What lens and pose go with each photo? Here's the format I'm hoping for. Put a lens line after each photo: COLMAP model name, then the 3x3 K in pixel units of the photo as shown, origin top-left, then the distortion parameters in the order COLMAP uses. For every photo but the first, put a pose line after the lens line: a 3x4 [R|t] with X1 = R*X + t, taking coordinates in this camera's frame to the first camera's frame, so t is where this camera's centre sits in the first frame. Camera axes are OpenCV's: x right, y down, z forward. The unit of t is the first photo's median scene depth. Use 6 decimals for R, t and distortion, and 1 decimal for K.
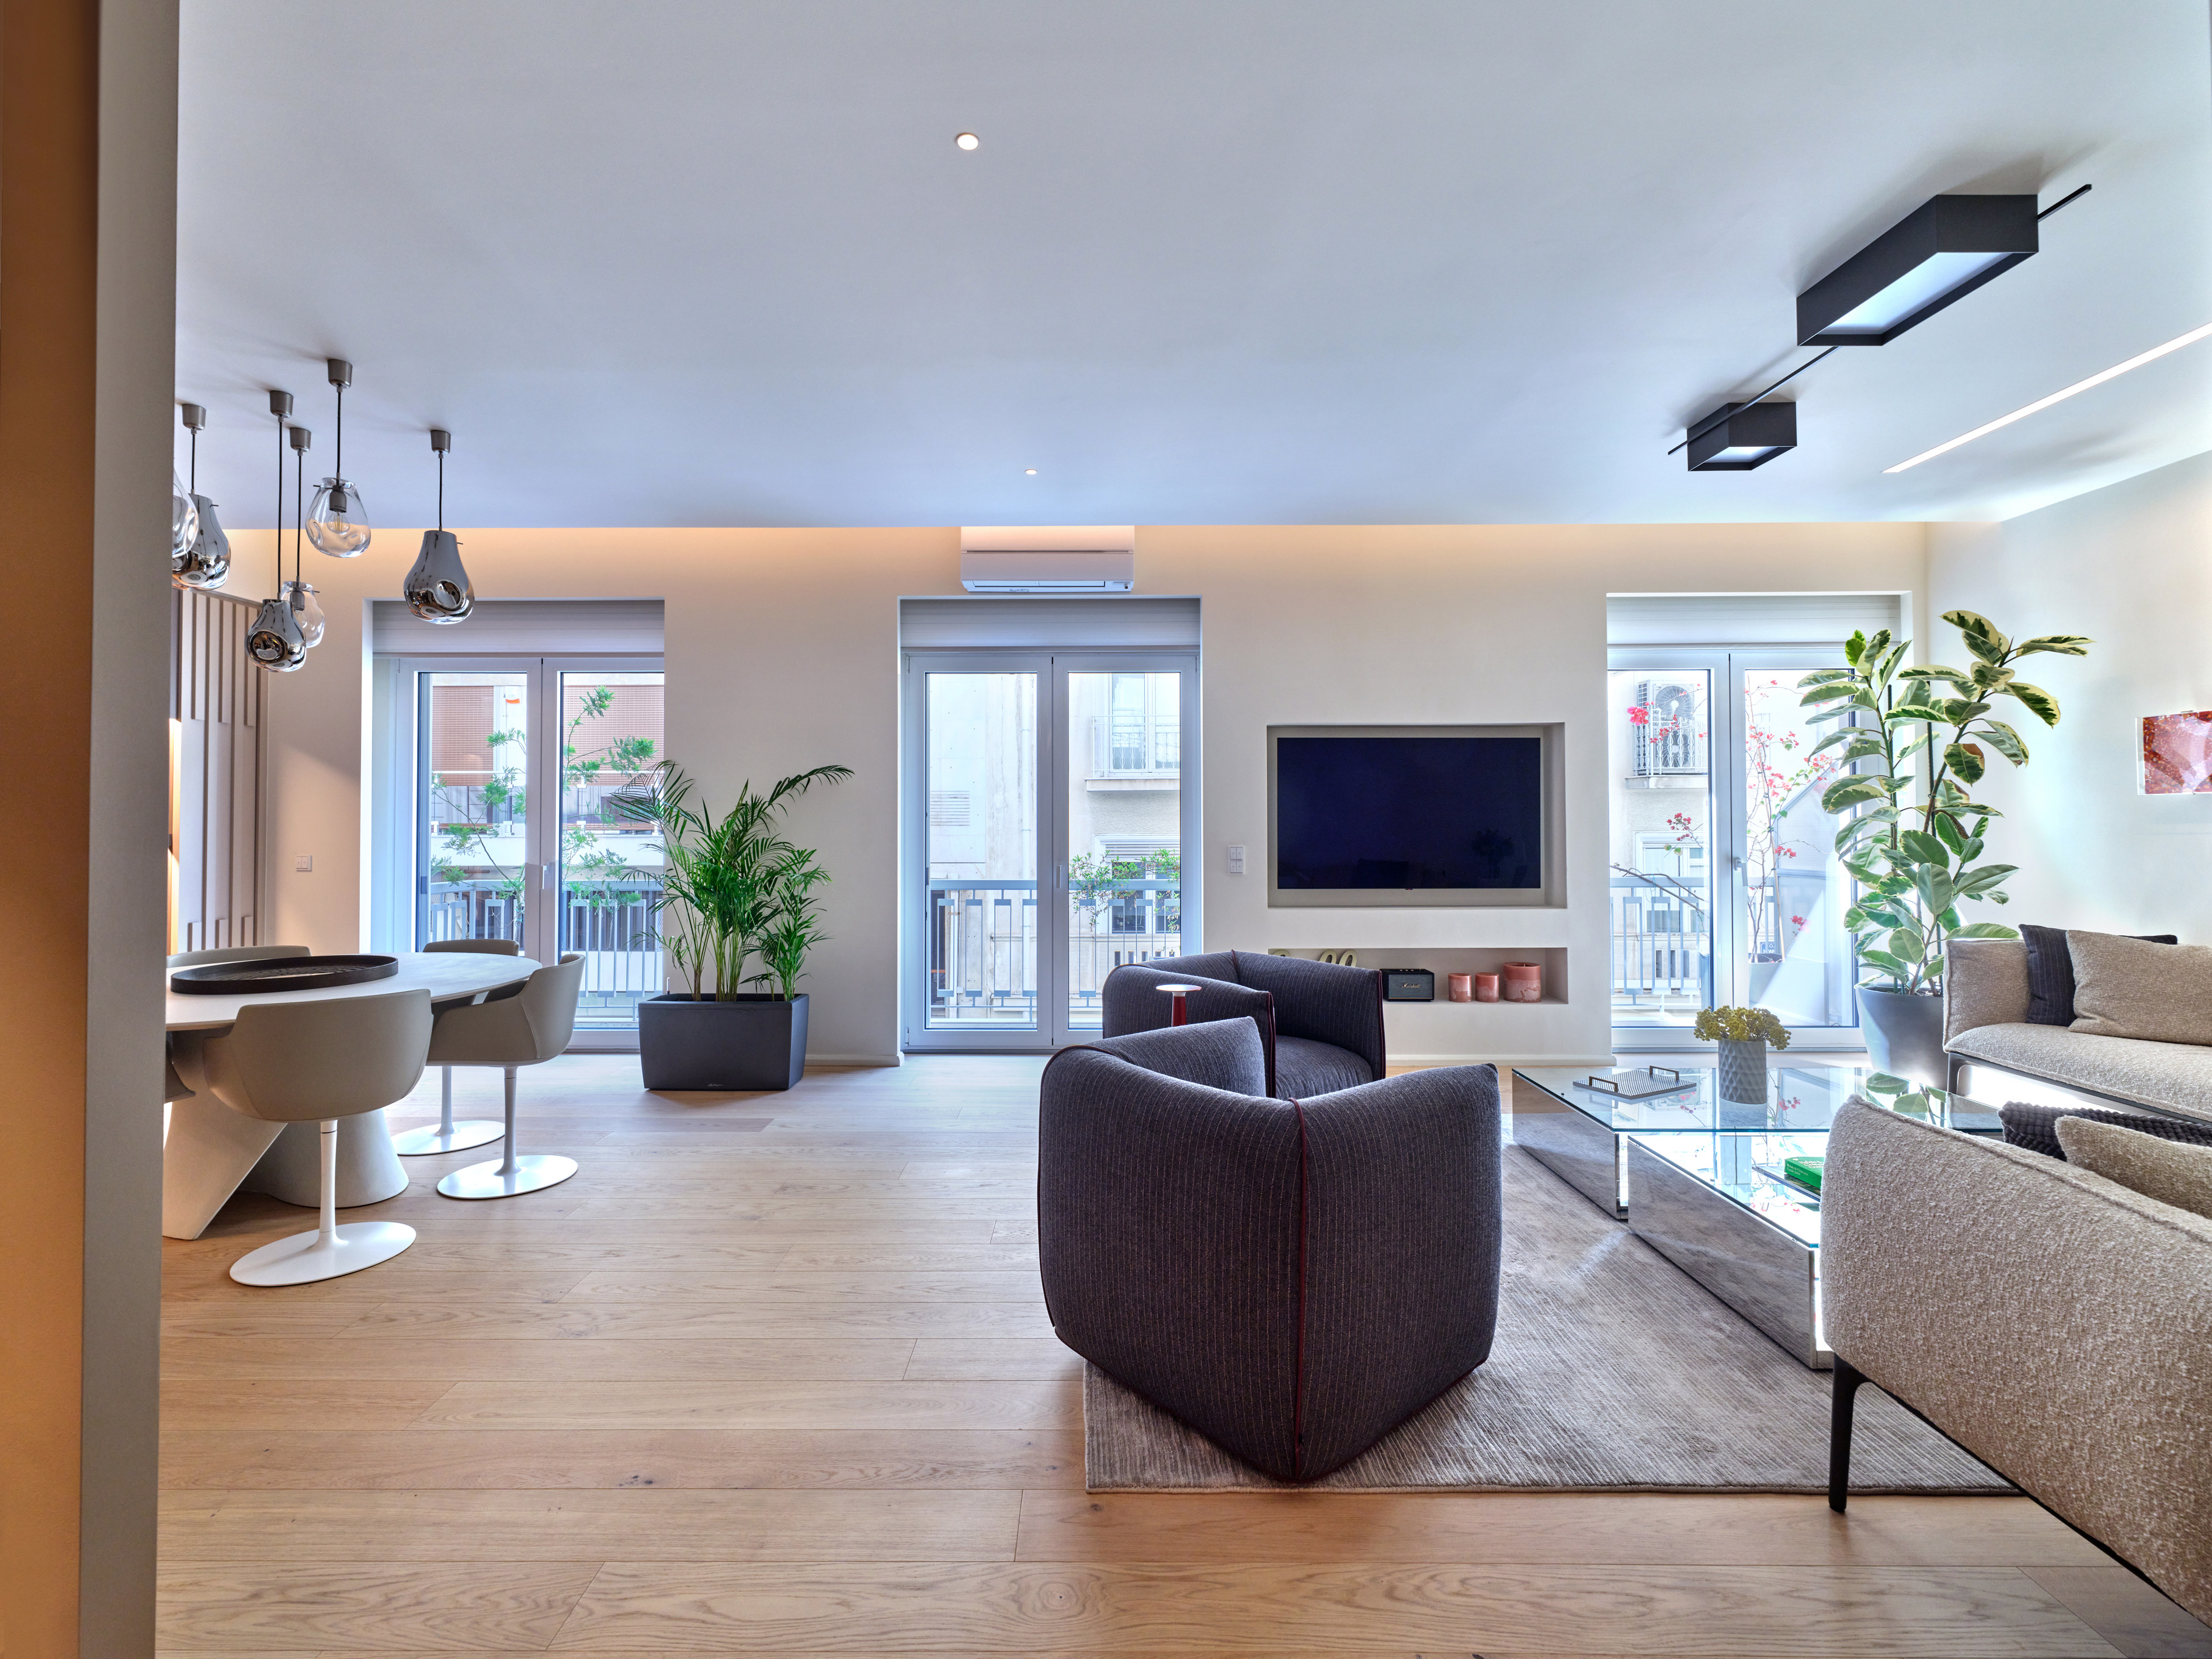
lens RADIAL K [[1007.0, 0, 1106.0], [0, 1007.0, 829.5], [0, 0, 1]] dist [-0.000206, -0.000016]
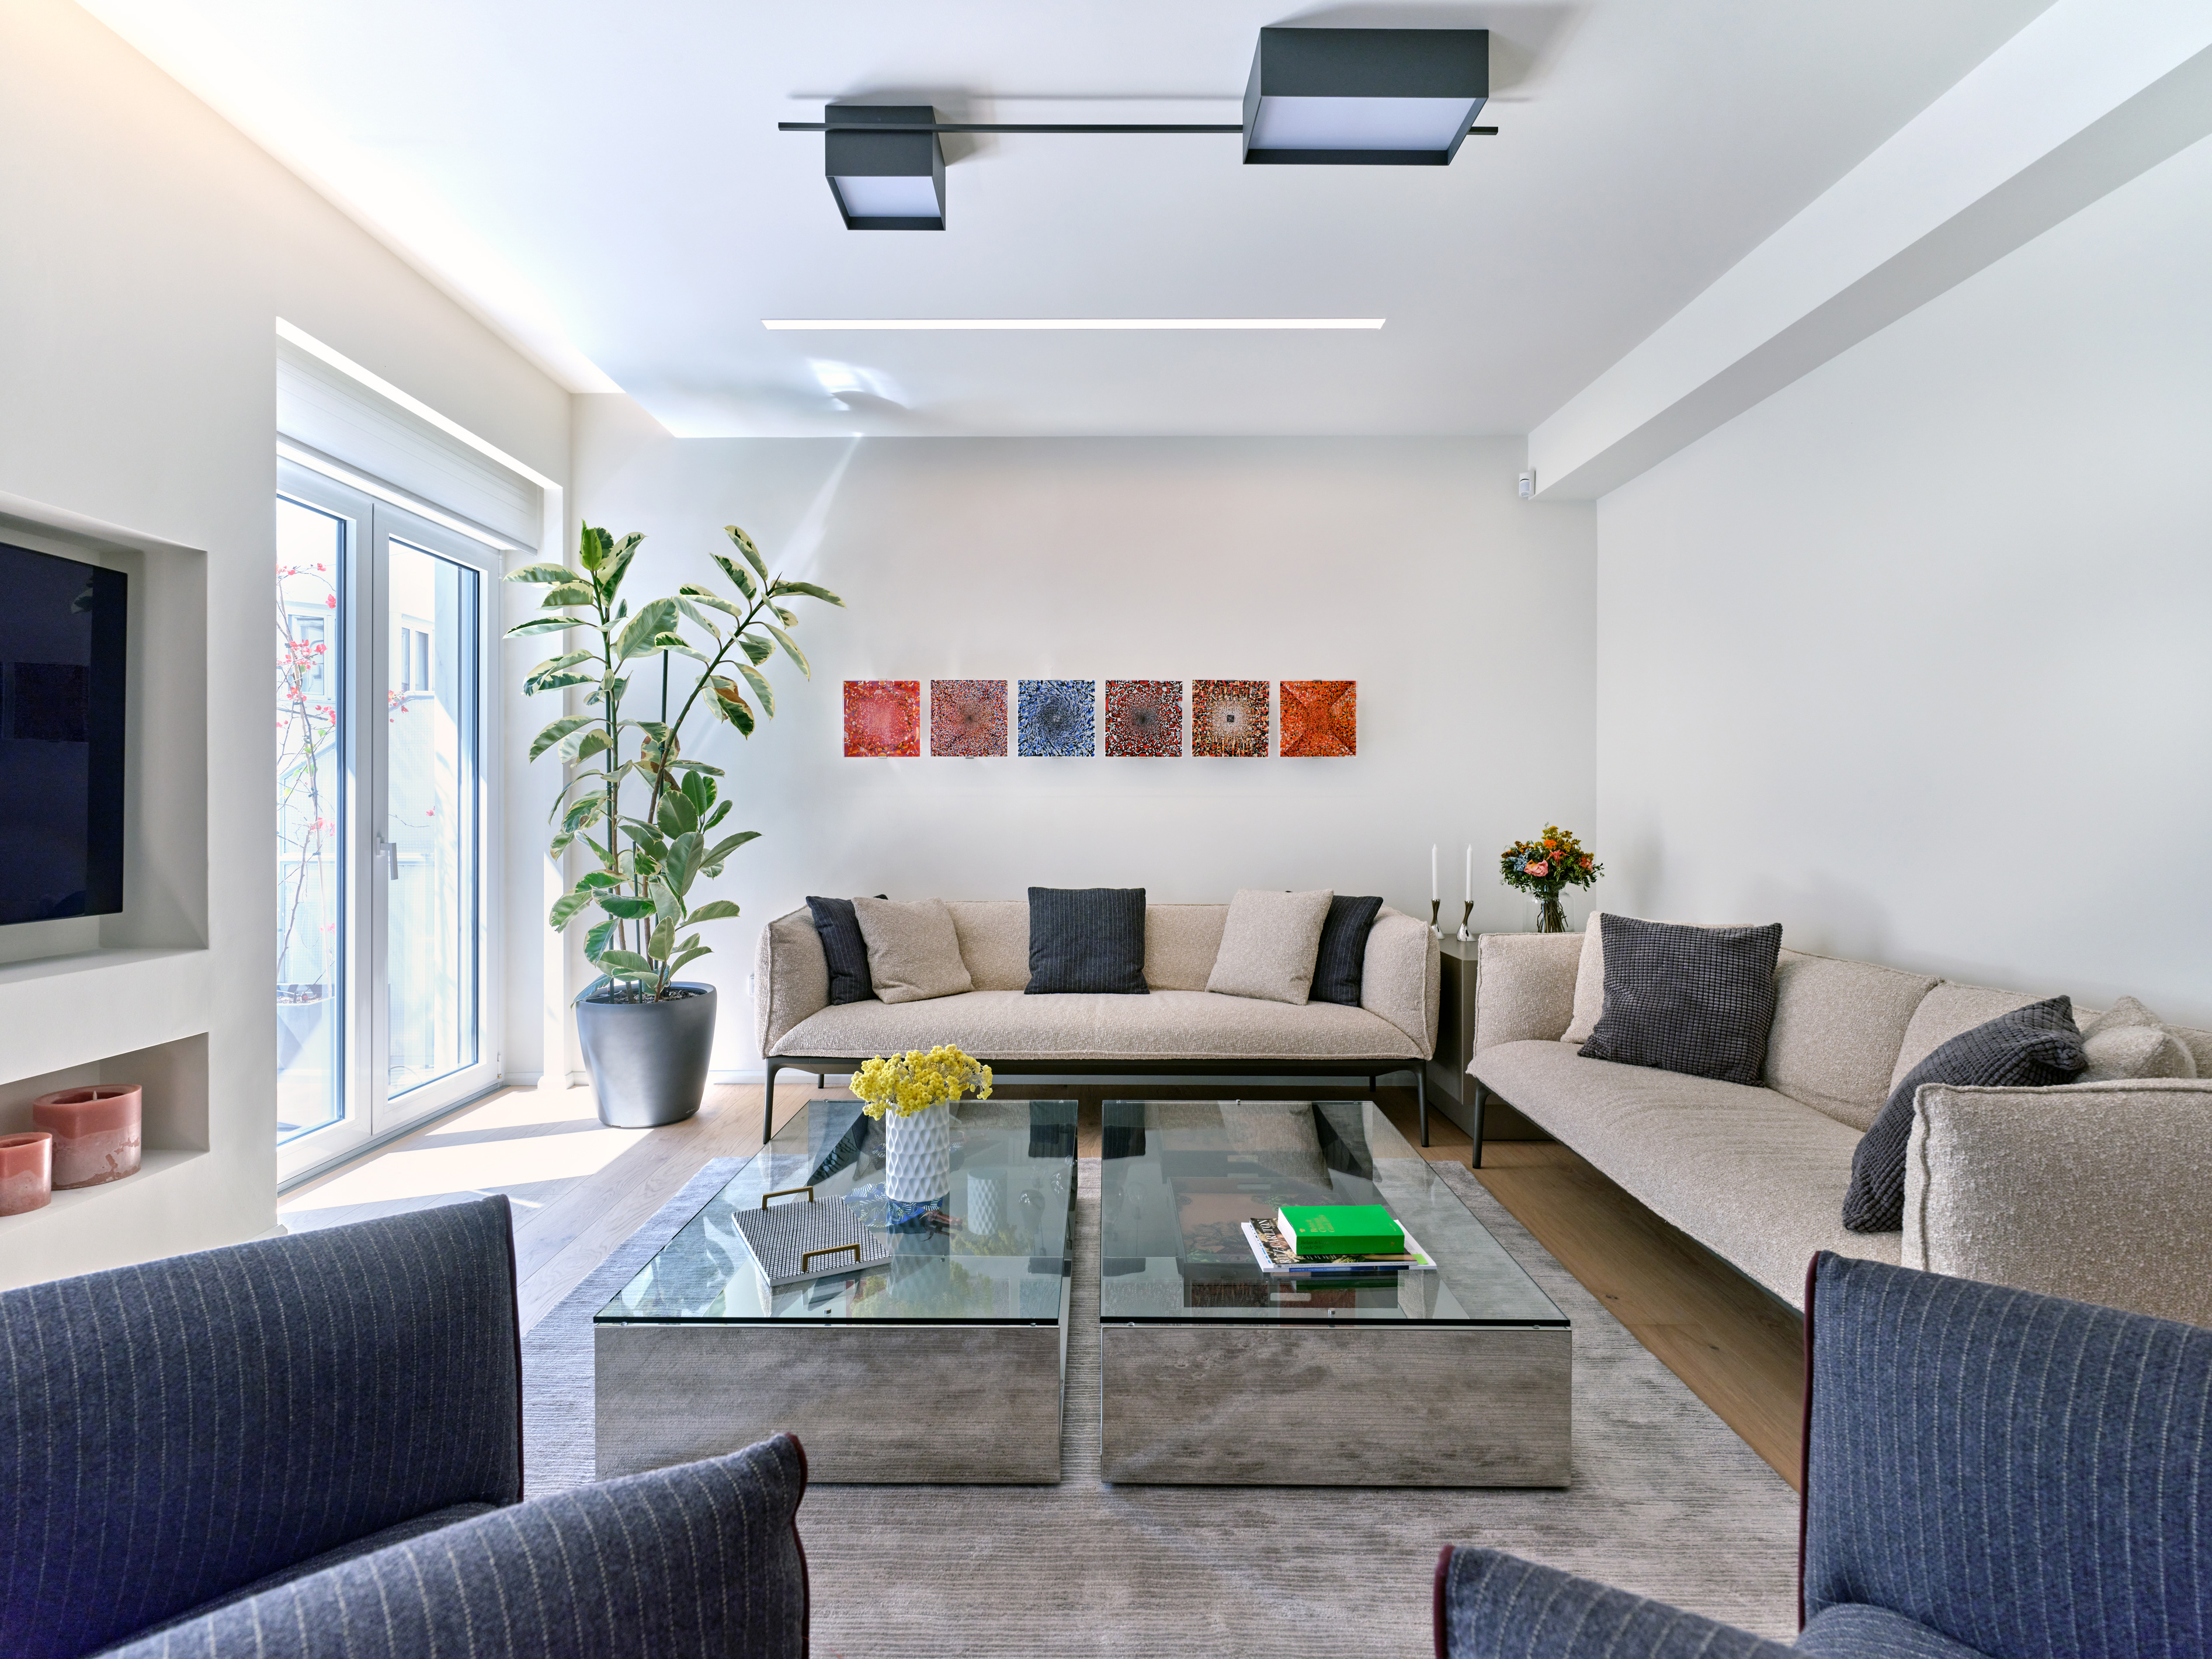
lens RADIAL K [[1100.1, 0, 1106.0], [0, 1100.1, 829.5], [0, 0, 1]] dist [0.000163, 0.000232]
pose [[0.009270, -0.023851, 0.999673, -0.067004], [-0.003440, 0.999709, 0.023884, 0.009888], [-0.999951, -0.003661, 0.009185, 0.727573]]
